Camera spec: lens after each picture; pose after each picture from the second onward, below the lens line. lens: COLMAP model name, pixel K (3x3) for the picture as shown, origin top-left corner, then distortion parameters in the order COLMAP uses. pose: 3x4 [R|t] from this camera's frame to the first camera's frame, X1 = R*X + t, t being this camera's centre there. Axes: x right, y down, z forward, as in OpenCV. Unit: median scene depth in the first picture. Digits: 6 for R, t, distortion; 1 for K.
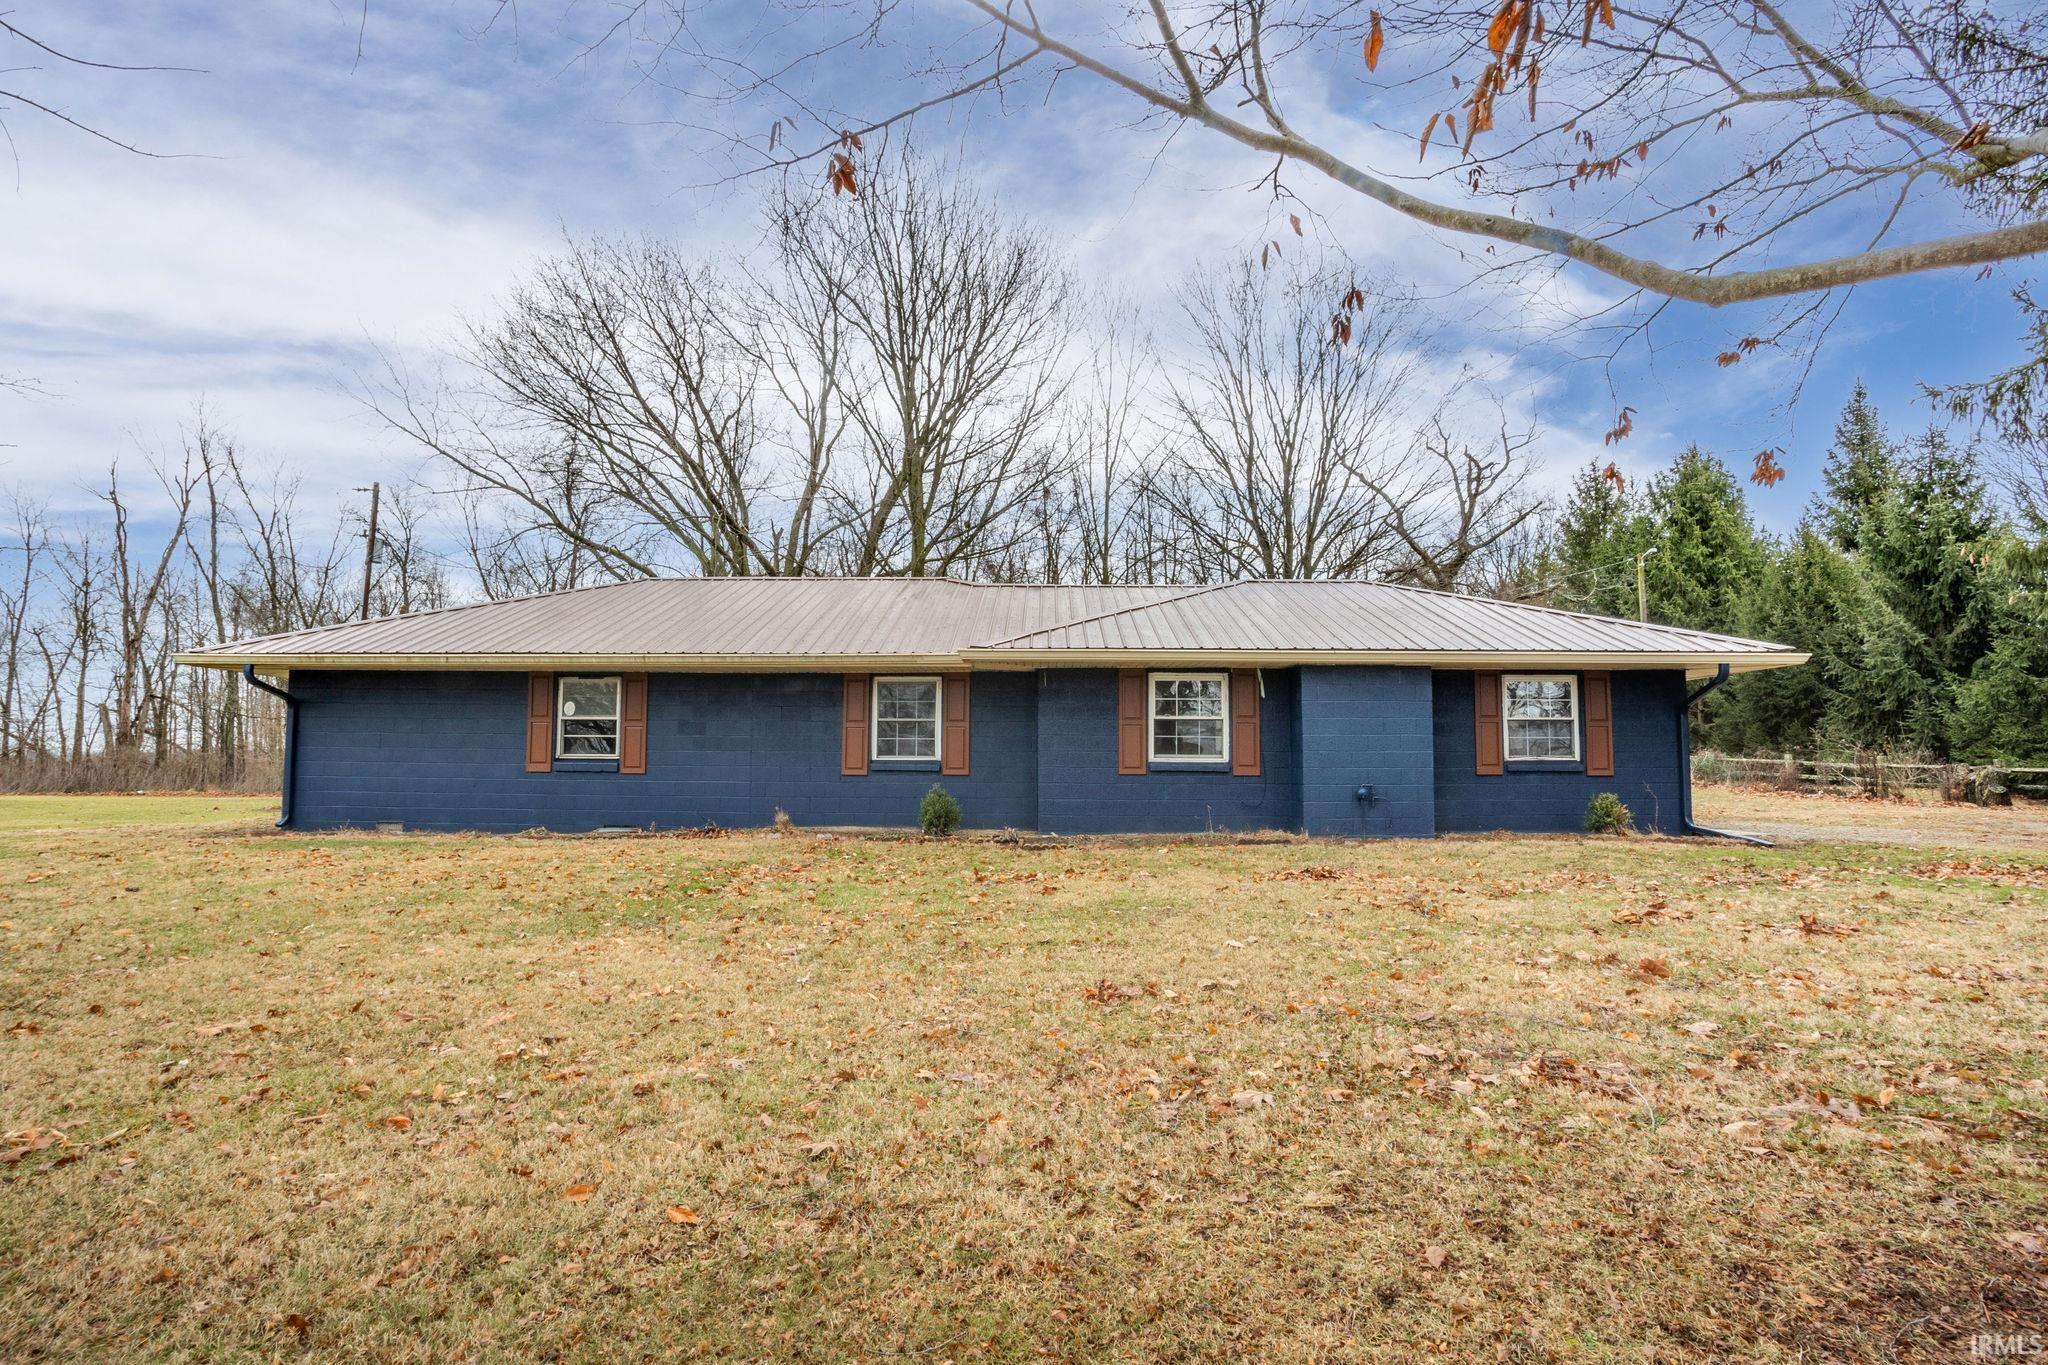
lens RADIAL K [[1033.3, 0, 1017.8], [0, 1033.3, 672.9], [0, 0, 1]] dist [-0.025576, 0.000567]
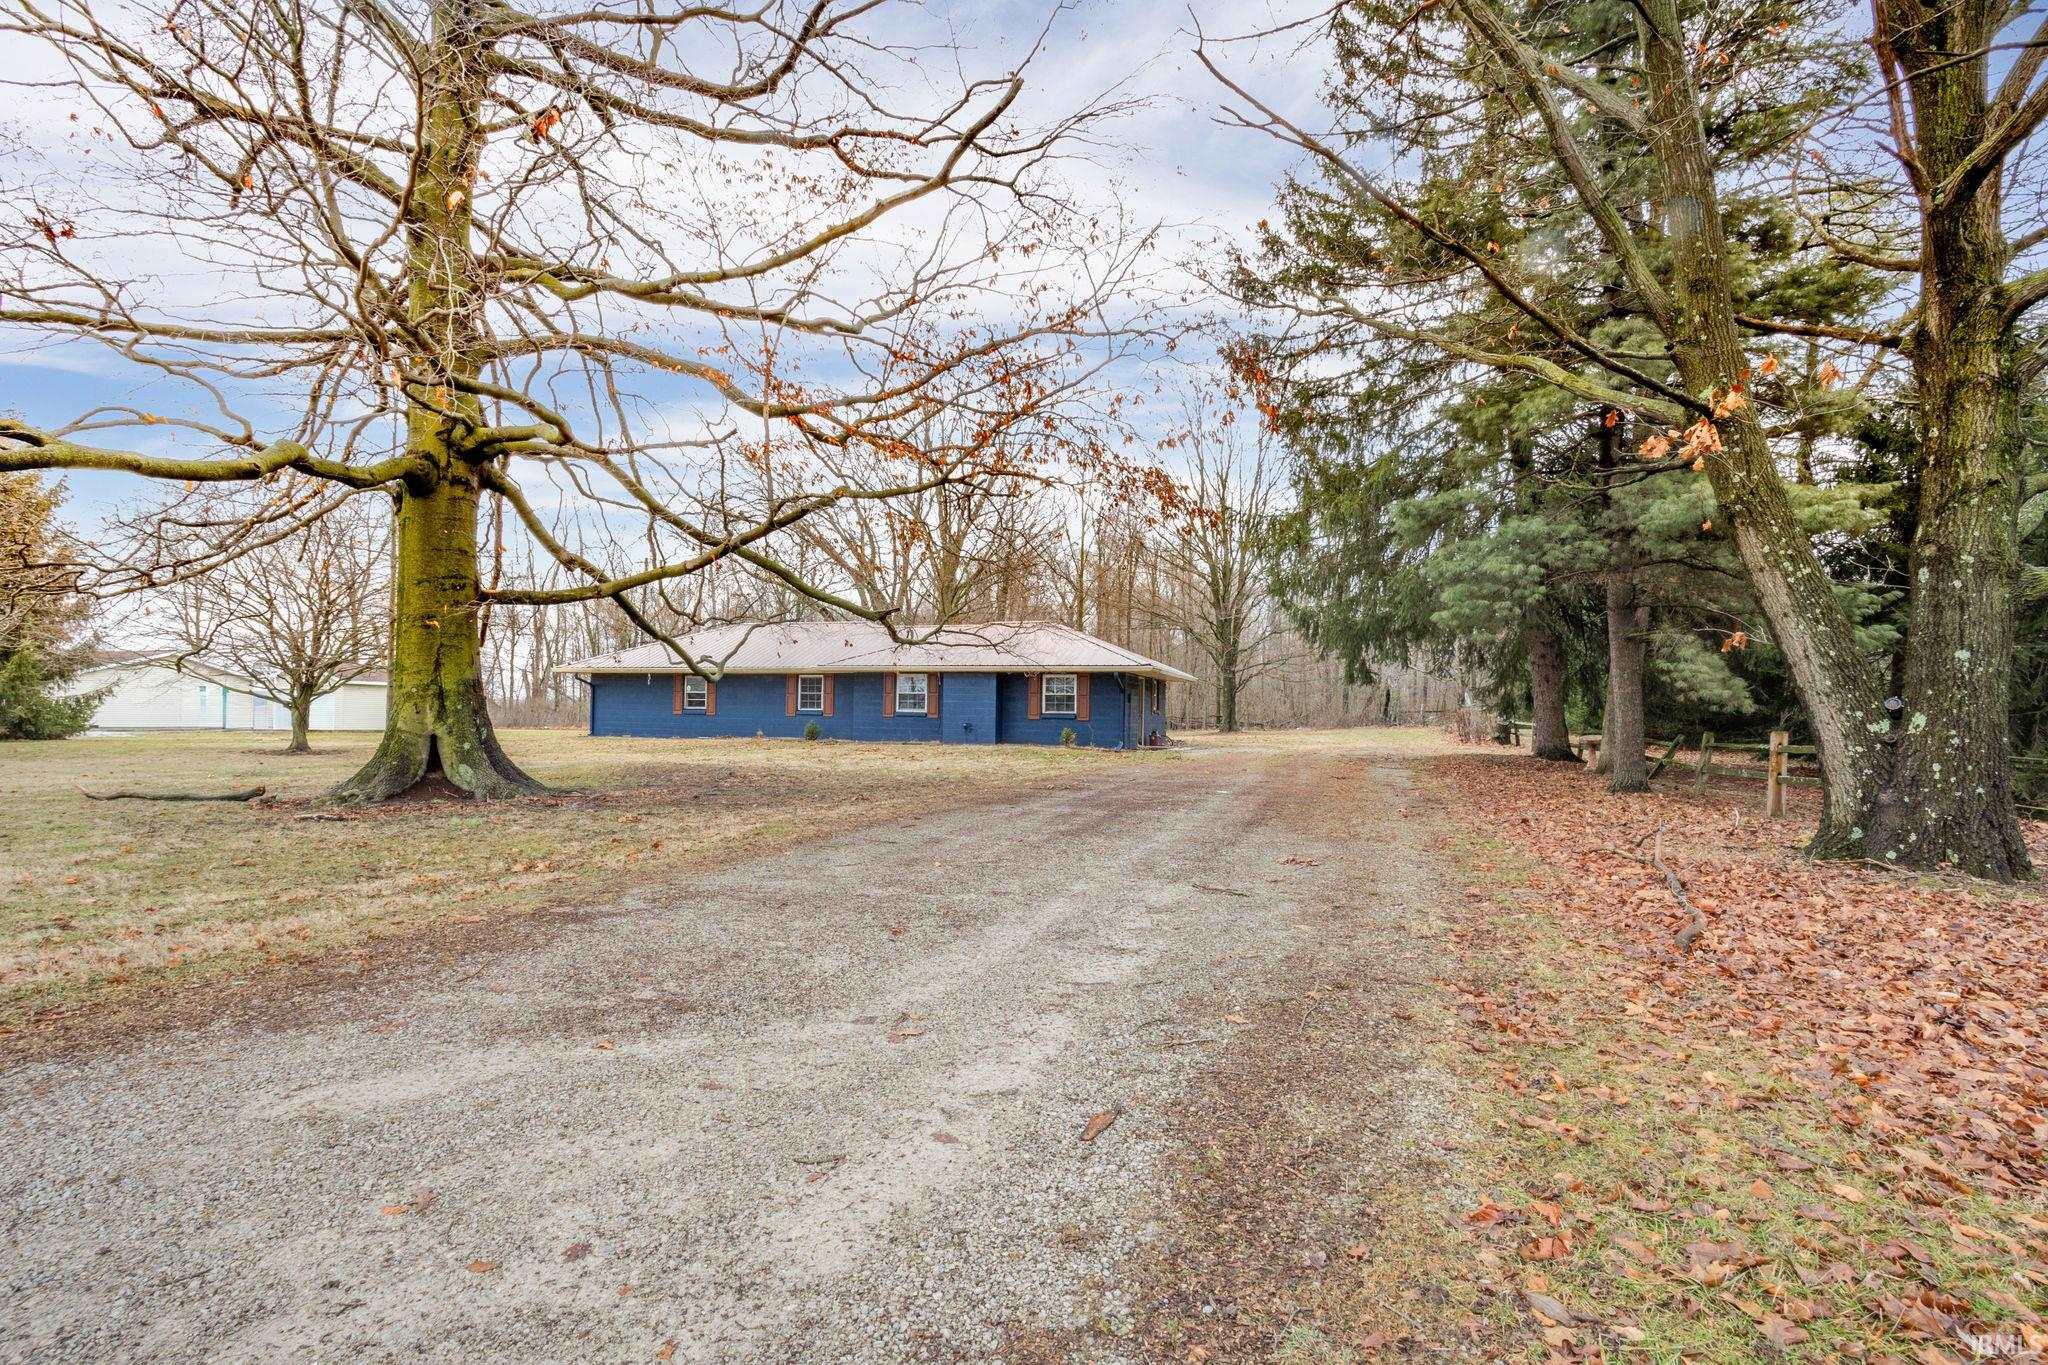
lens RADIAL K [[1033.3, 0, 1024.4], [0, 1033.3, 677.3], [0, 0, 1]] dist [-0.025576, 0.000567]
pose [[0.961455, -0.003174, -0.274944, 1.024184], [0.018923, 0.998326, 0.054648, -0.113755], [0.274310, -0.057744, 0.959906, -1.162411]]
